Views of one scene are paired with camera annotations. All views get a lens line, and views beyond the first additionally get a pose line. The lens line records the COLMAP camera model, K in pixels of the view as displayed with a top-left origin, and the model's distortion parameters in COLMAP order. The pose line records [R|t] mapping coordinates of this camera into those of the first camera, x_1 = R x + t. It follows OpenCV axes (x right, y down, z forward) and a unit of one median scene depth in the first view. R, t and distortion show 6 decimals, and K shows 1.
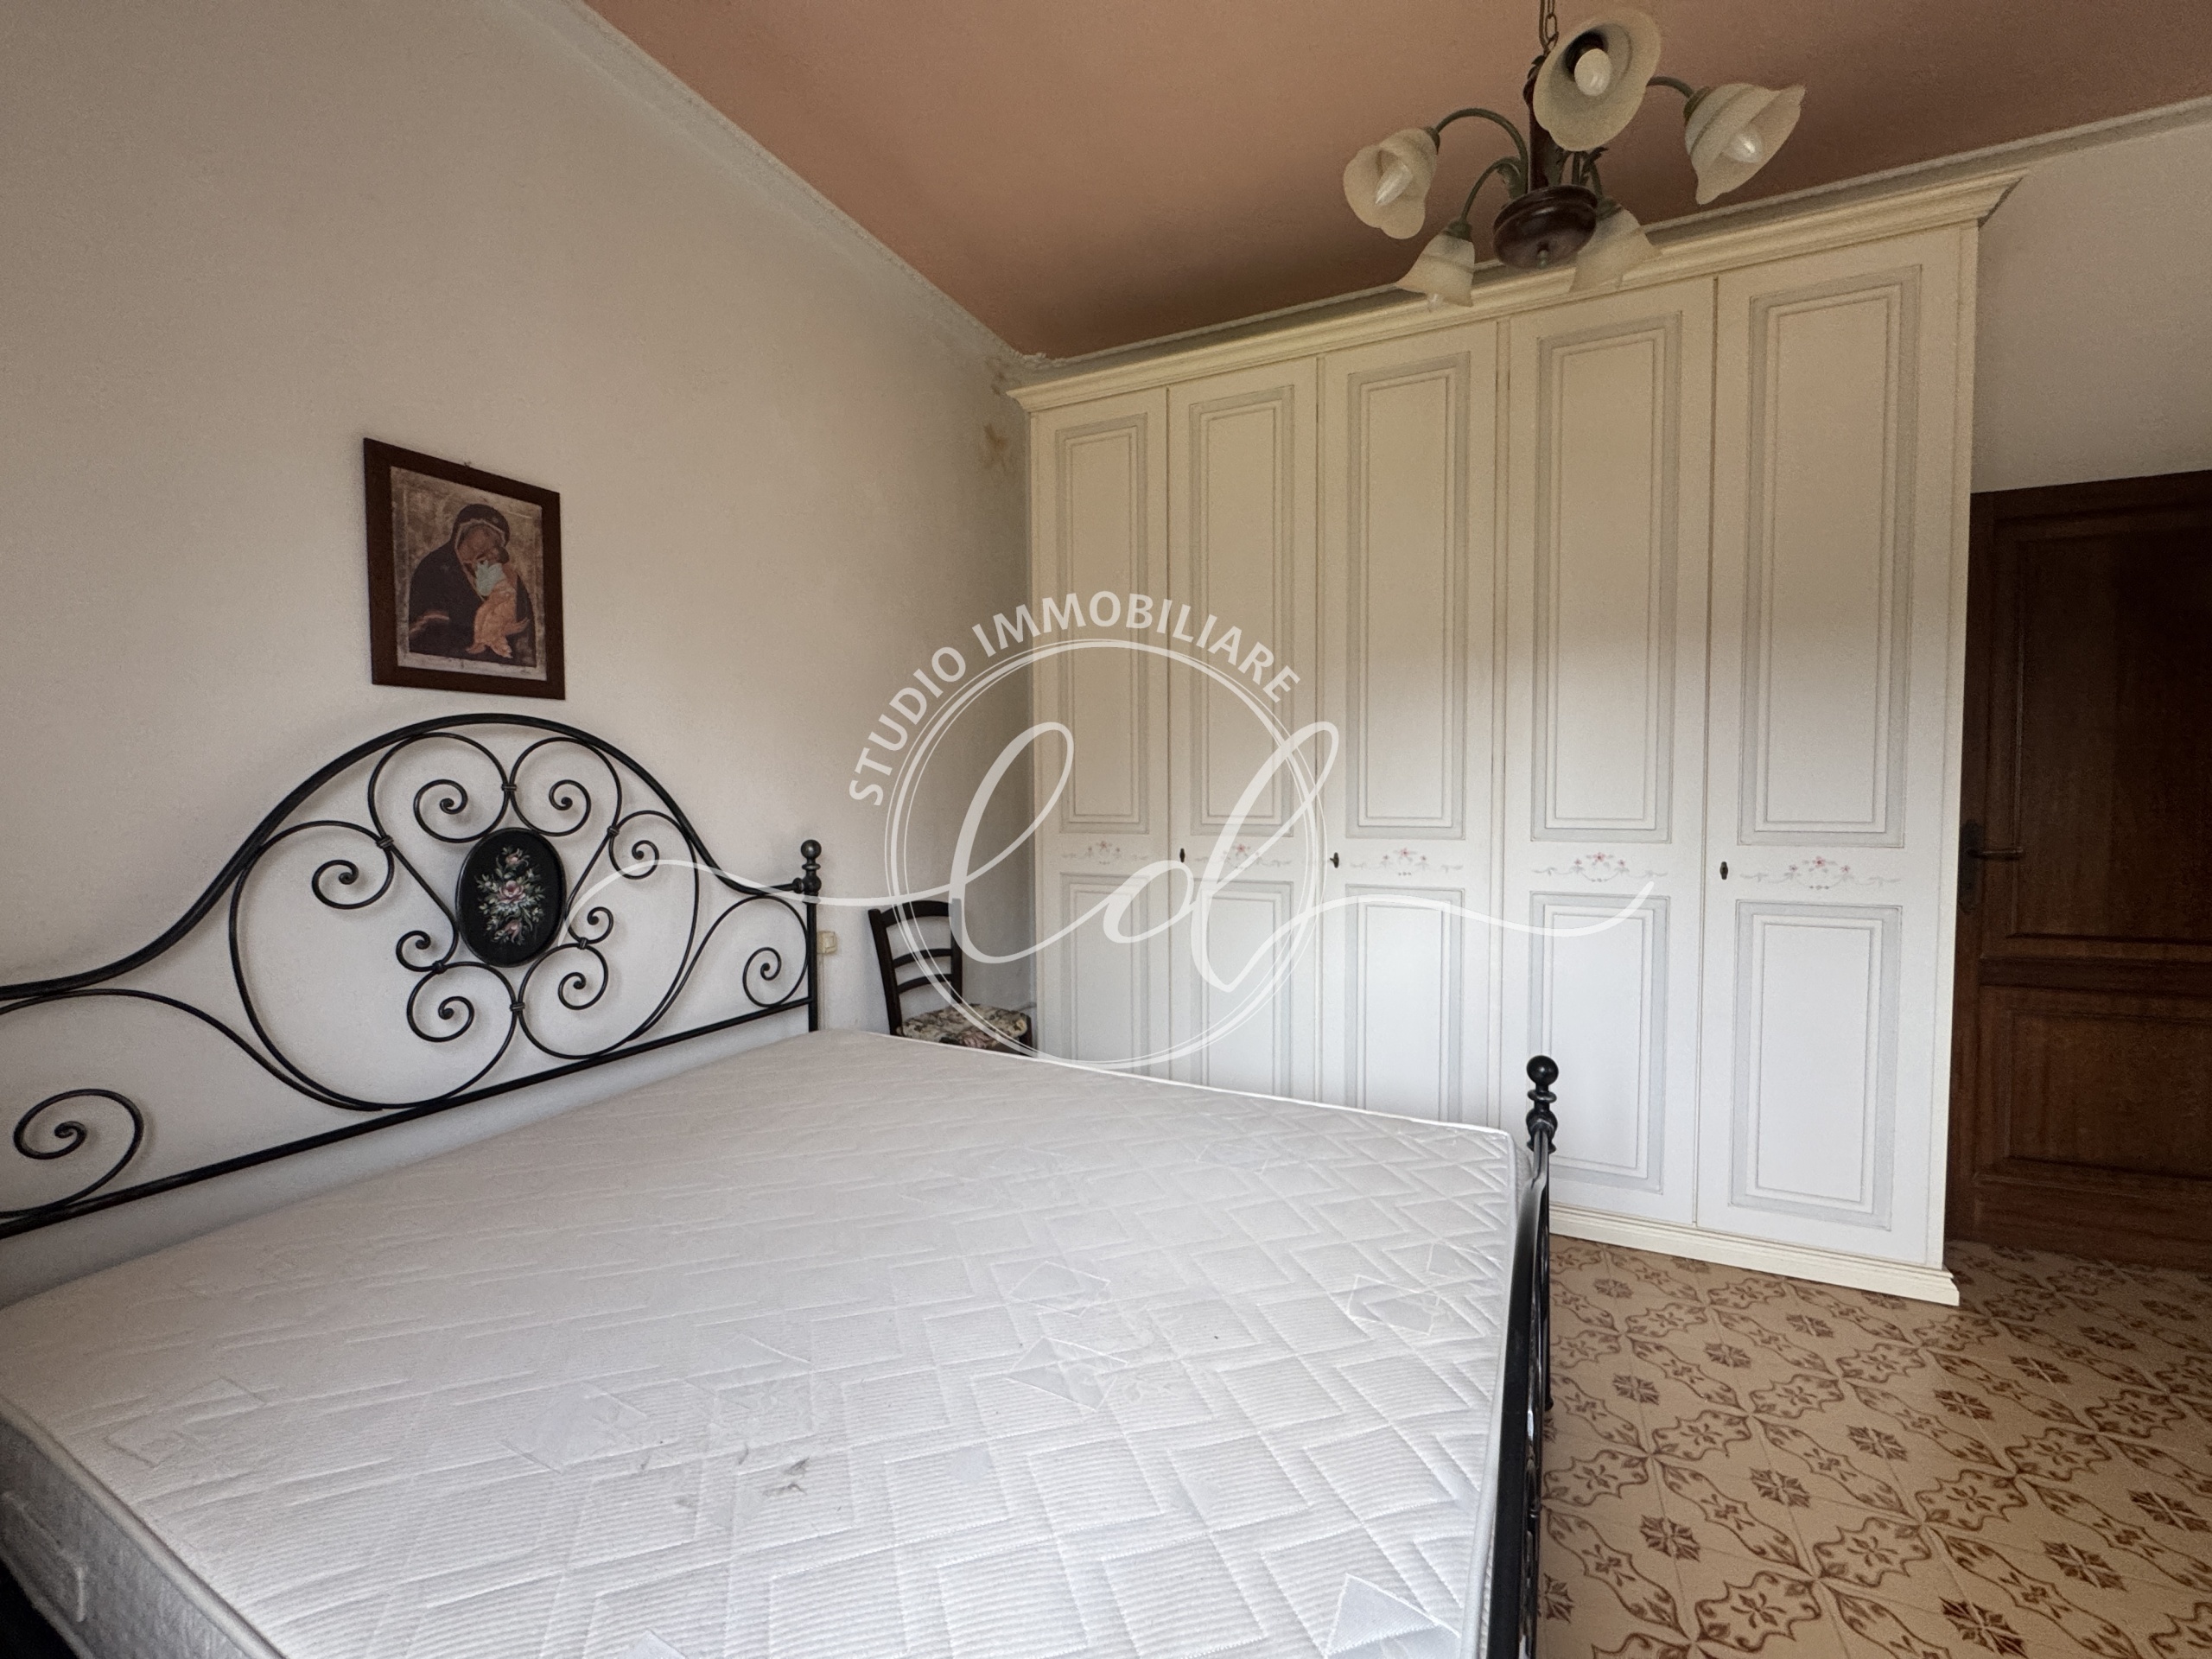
lens RADIAL K [[882.4, 0, 1104.6], [0, 882.4, 829.8], [0, 0, 1]] dist [-0.004723, 0.000749]
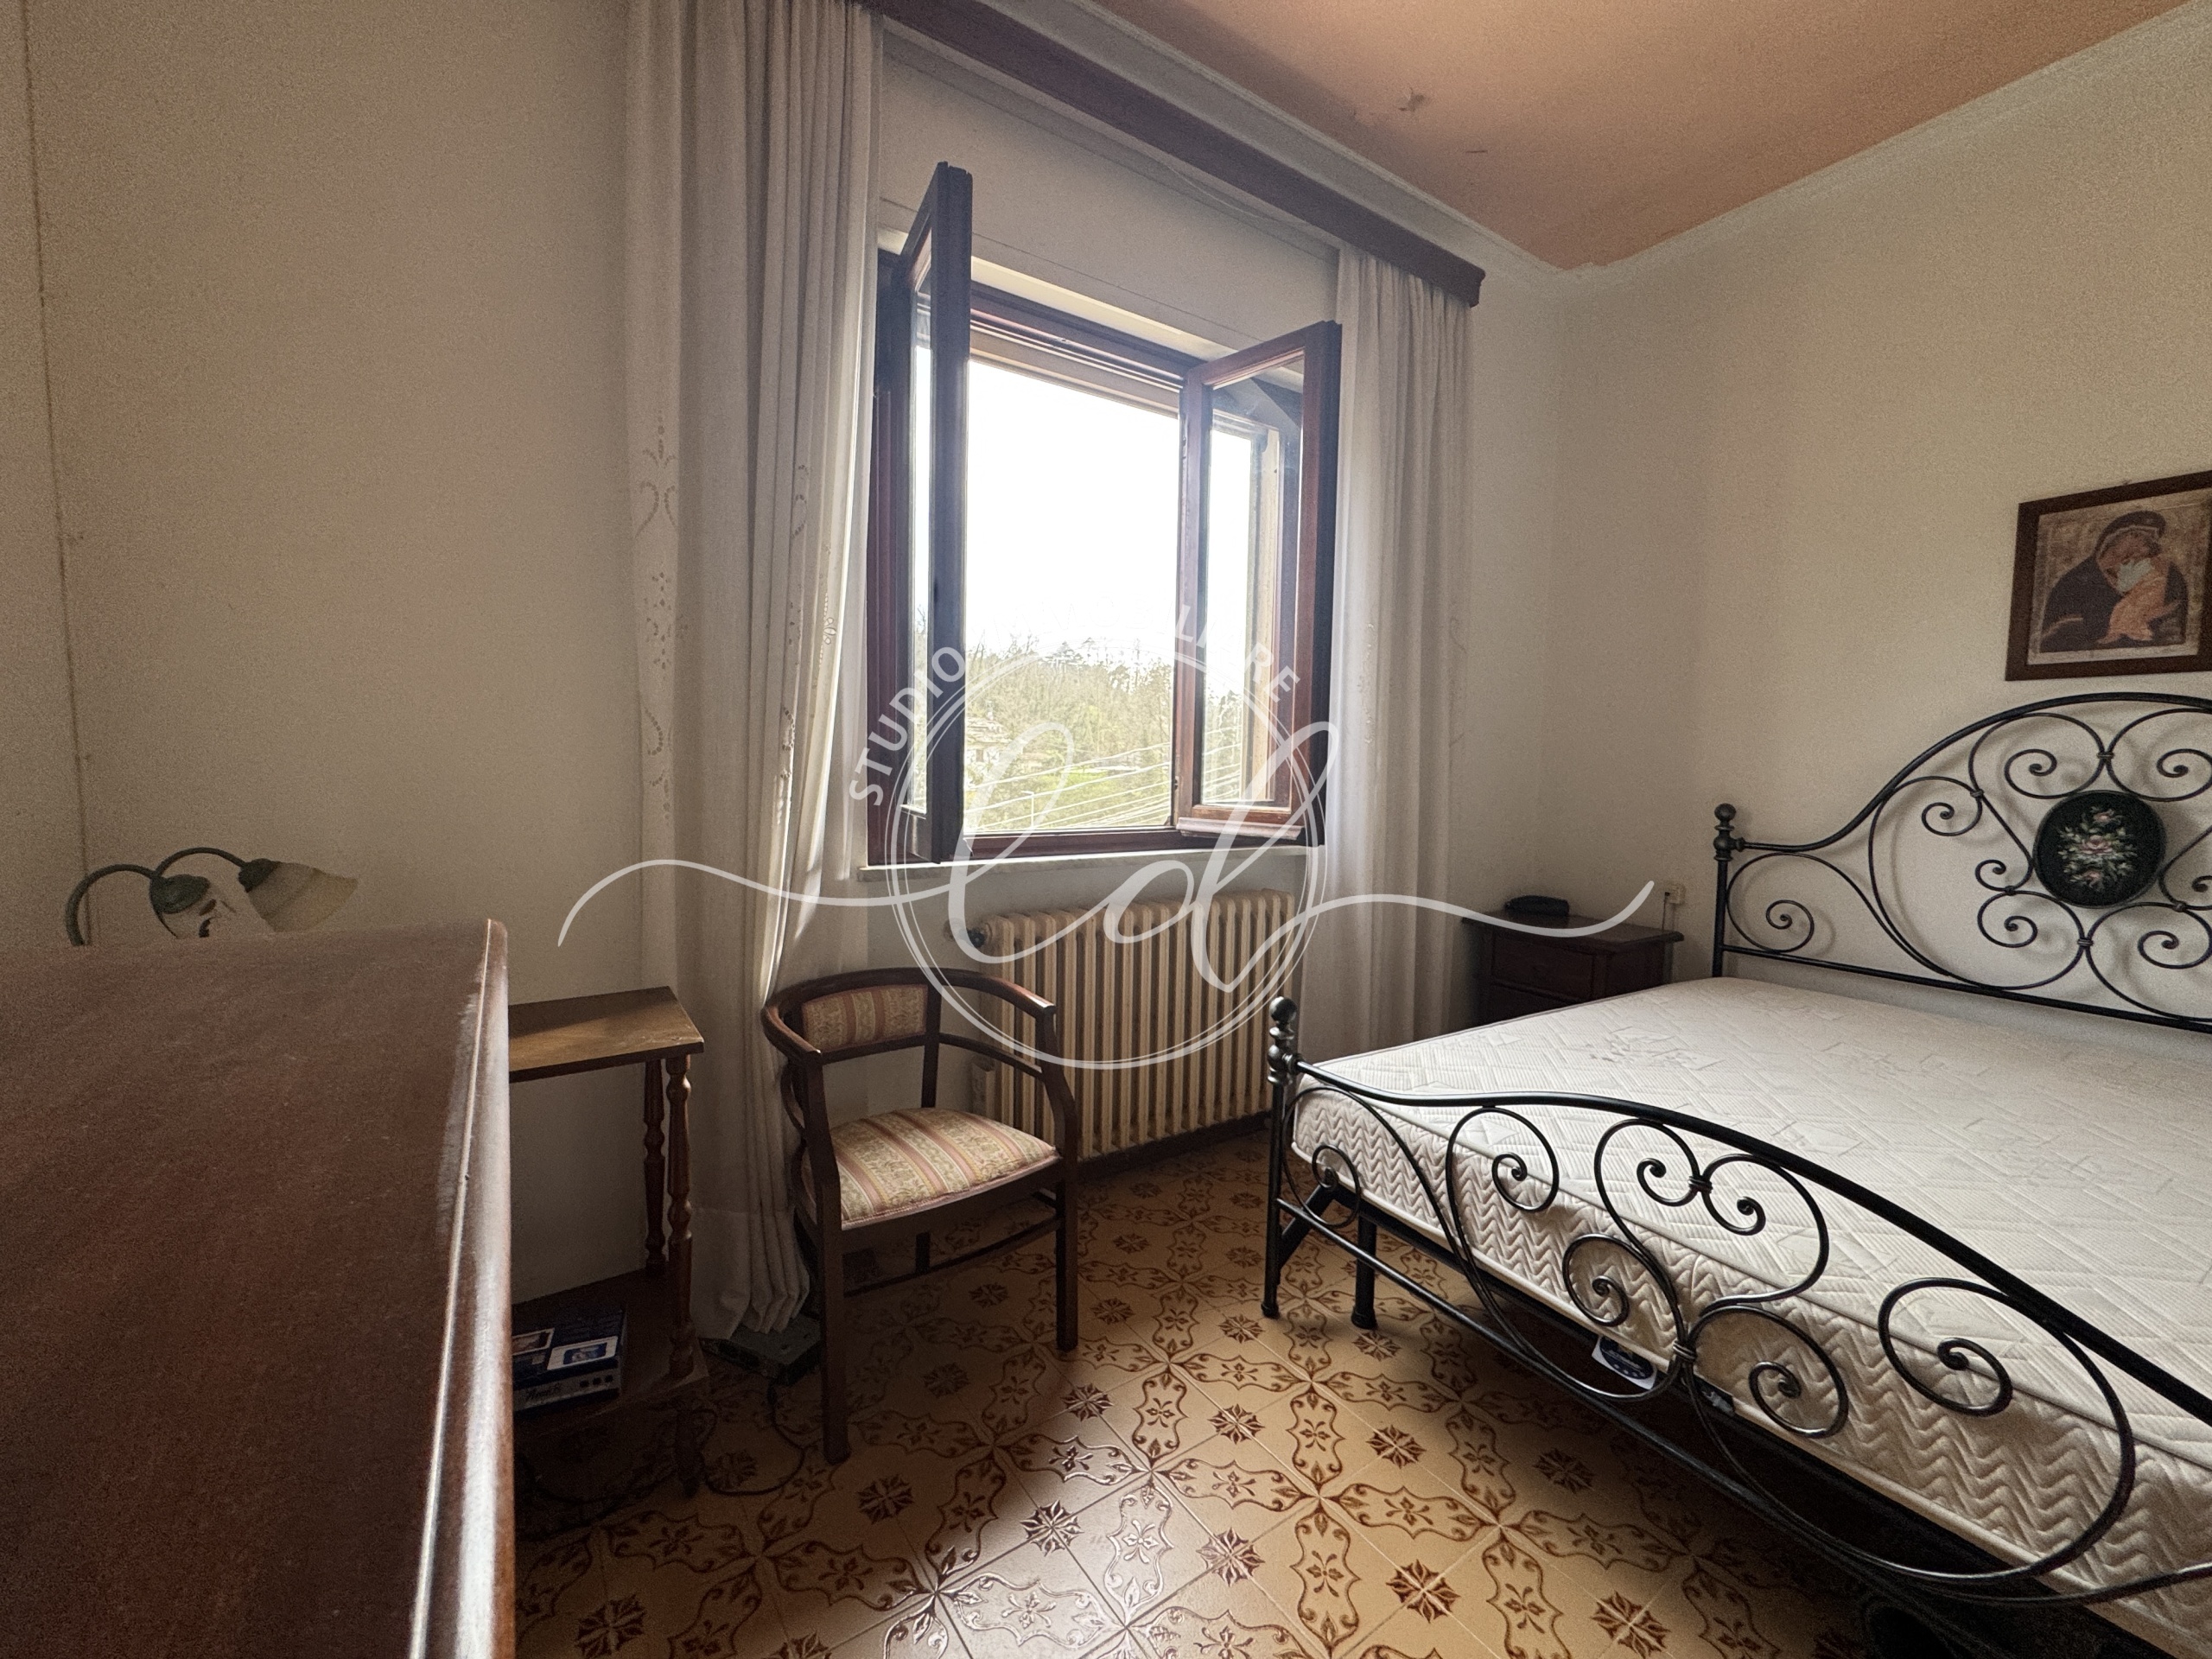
lens RADIAL K [[882.4, 0, 1107.1], [0, 882.4, 824.1], [0, 0, 1]] dist [-0.004723, 0.000749]
pose [[-0.514503, 0.062201, -0.855229, 1.001886], [-0.053331, 0.993113, 0.104314, -0.008706], [0.855828, 0.099280, -0.507643, 0.463359]]
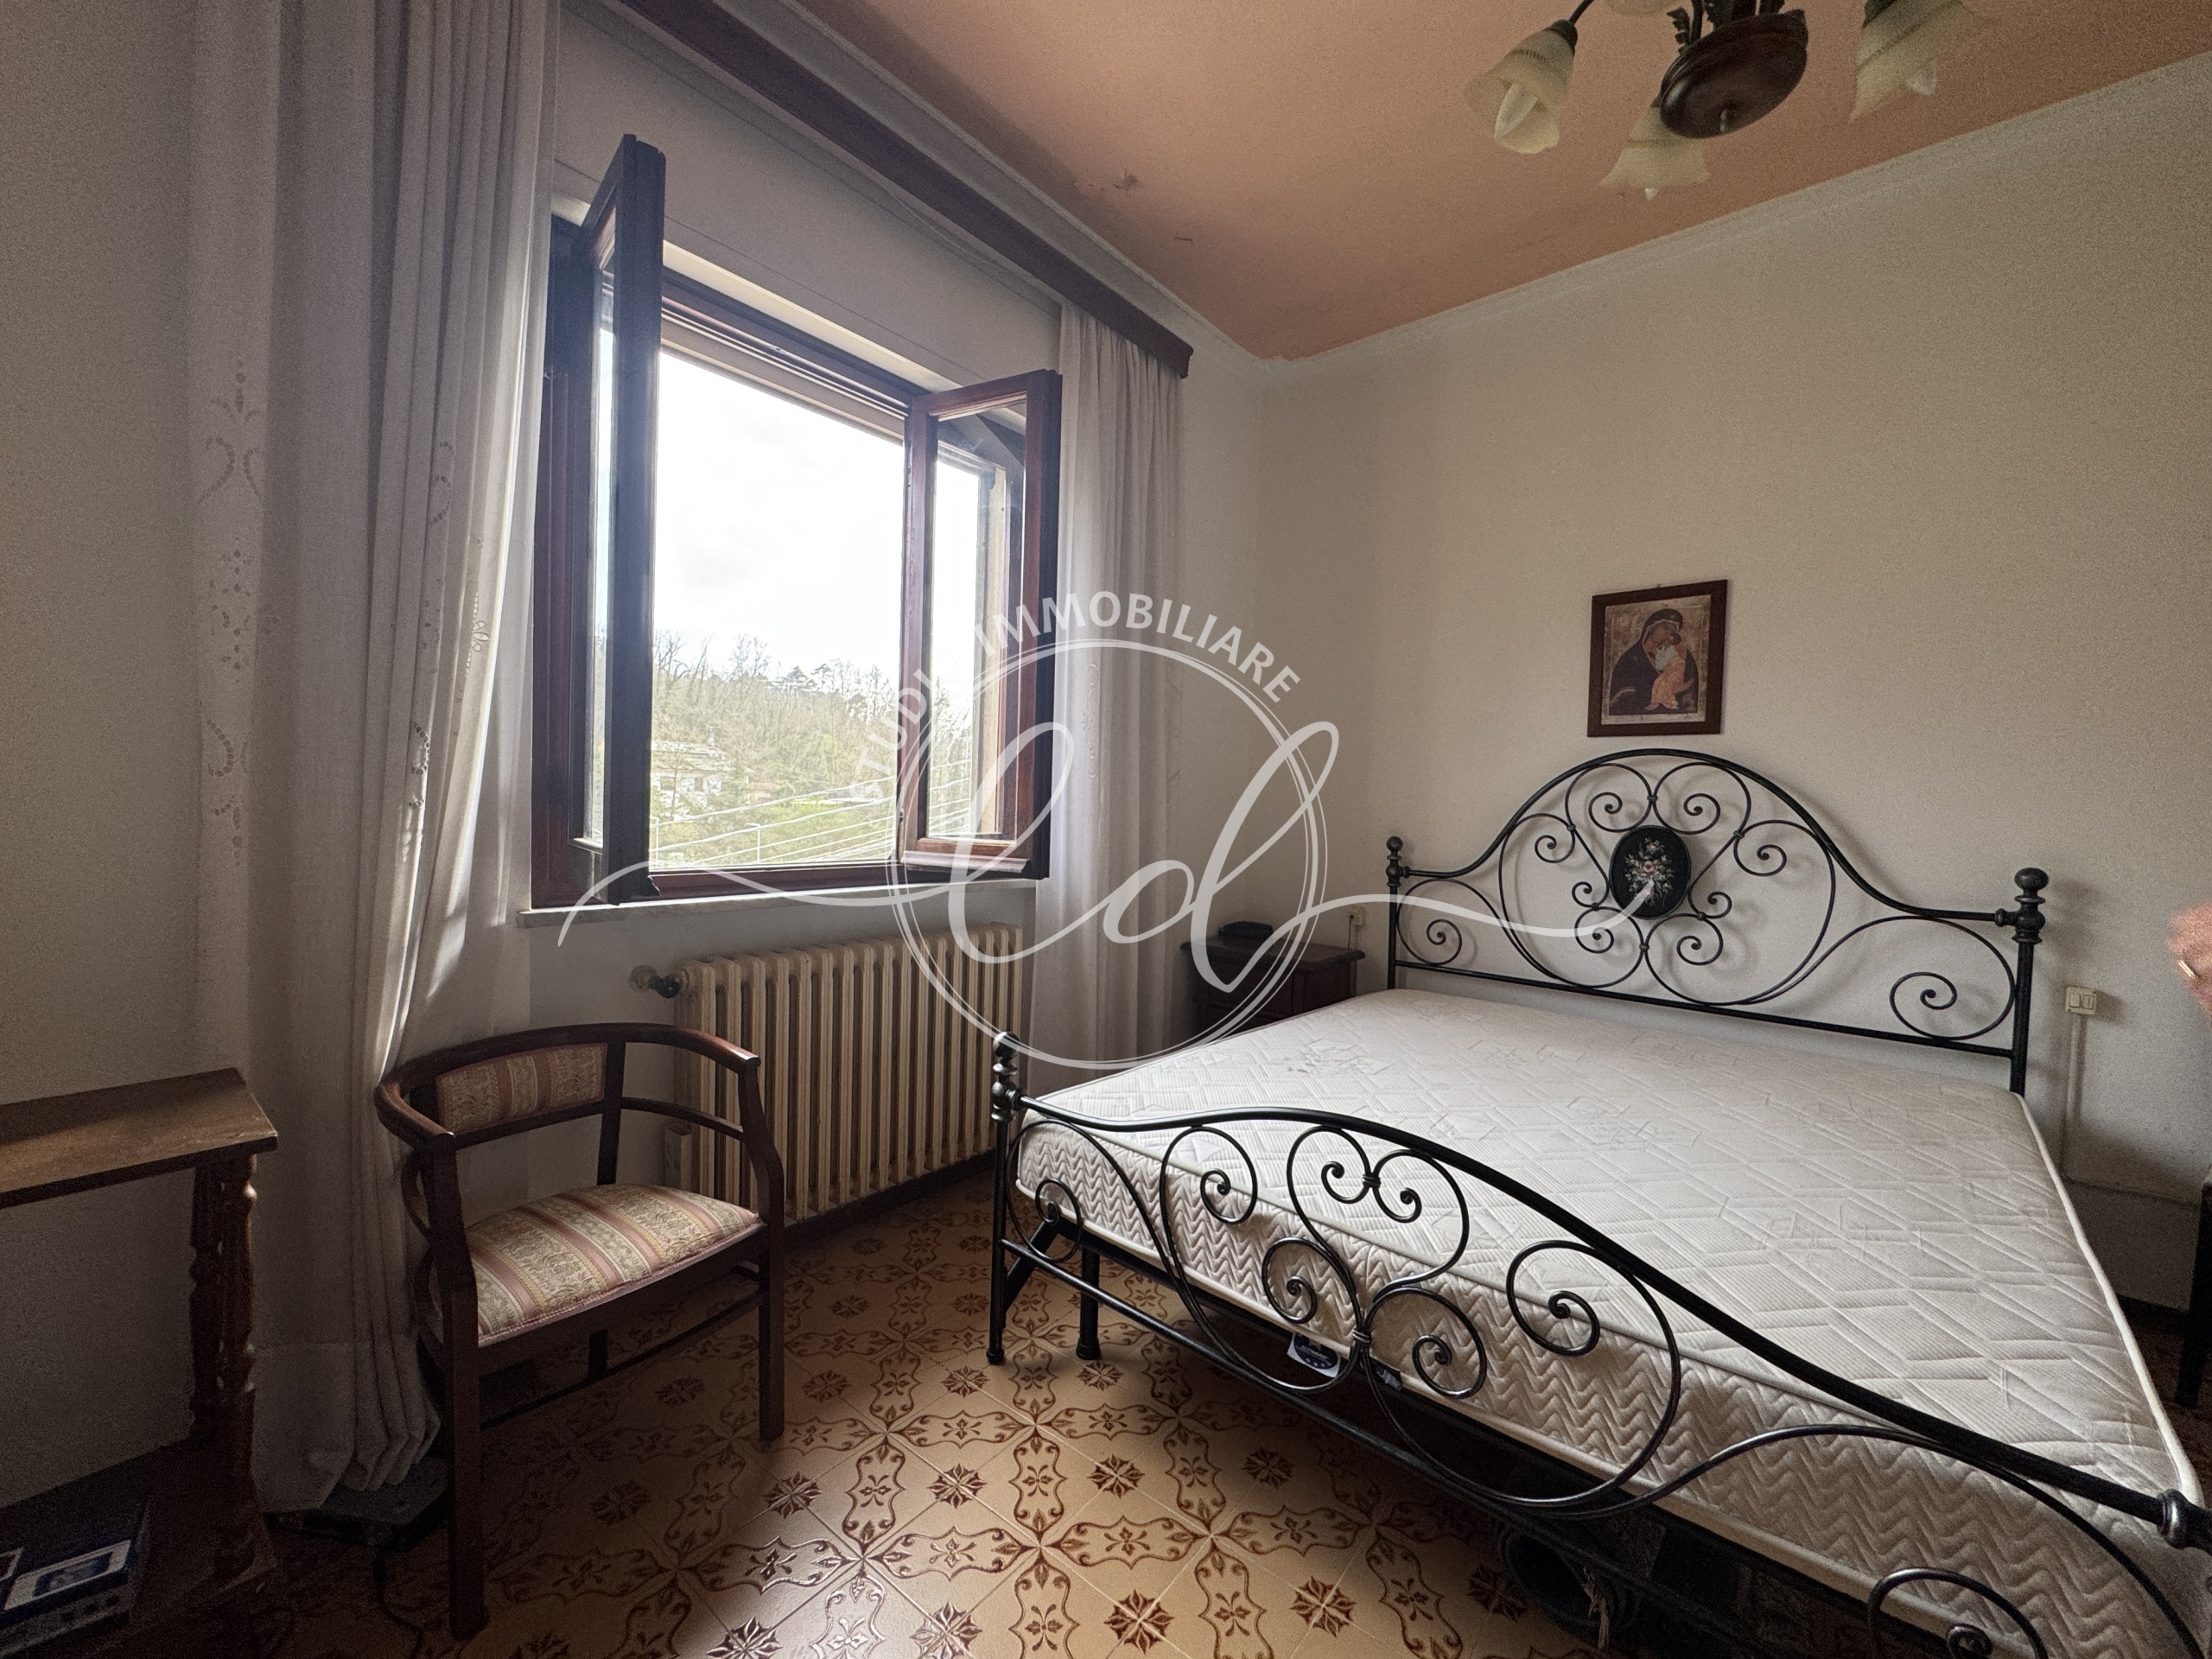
lens RADIAL K [[882.4, 0, 1104.9], [0, 882.4, 823.2], [0, 0, 1]] dist [-0.004723, 0.000749]
pose [[-0.250023, 0.028041, -0.967834, 0.980118], [-0.073470, 0.996149, 0.047841, -0.009247], [0.965448, 0.083068, -0.247000, 0.478087]]
